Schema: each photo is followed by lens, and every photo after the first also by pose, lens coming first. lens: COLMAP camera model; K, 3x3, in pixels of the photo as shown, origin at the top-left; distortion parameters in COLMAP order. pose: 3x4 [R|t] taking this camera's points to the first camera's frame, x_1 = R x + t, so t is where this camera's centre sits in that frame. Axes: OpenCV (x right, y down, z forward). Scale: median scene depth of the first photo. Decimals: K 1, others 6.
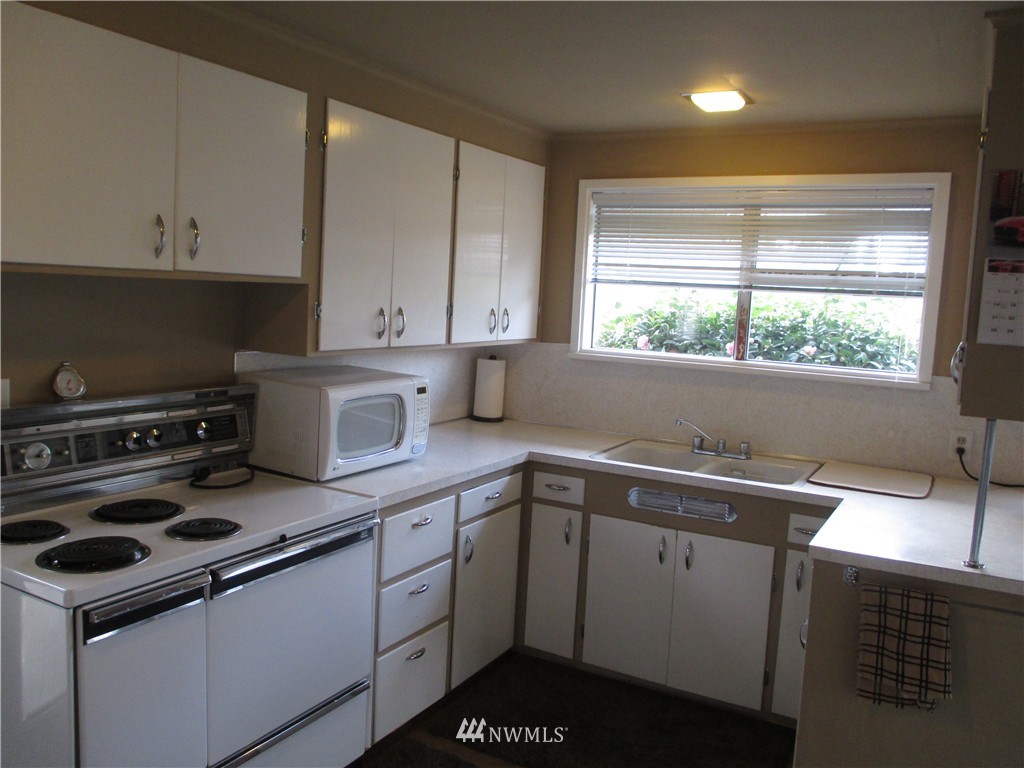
lens RADIAL K [[860.9, 0, 512.0], [0, 860.9, 384.0], [0, 0, 1]] dist [-0.014569, -0.000198]
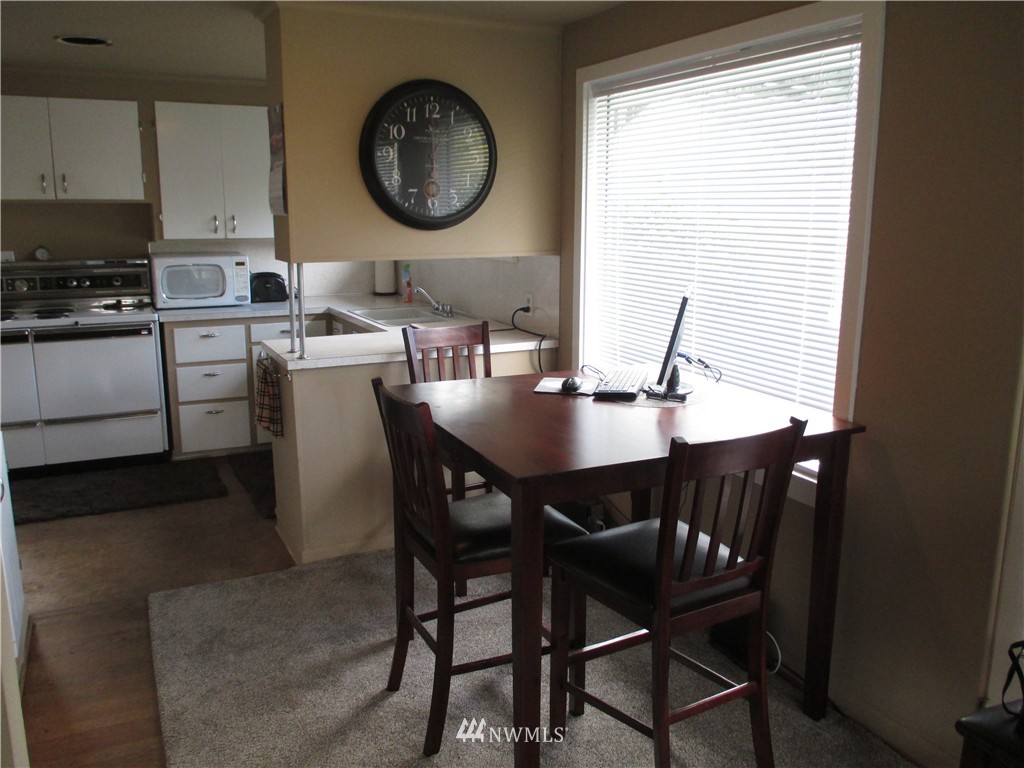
lens RADIAL K [[860.9, 0, 512.0], [0, 860.9, 384.0], [0, 0, 1]] dist [-0.014569, -0.000198]
pose [[0.812007, 0.068175, -0.579652, 1.485038], [-0.024153, 0.996229, 0.083335, 0.100163], [0.583148, -0.053668, 0.810591, -0.077588]]
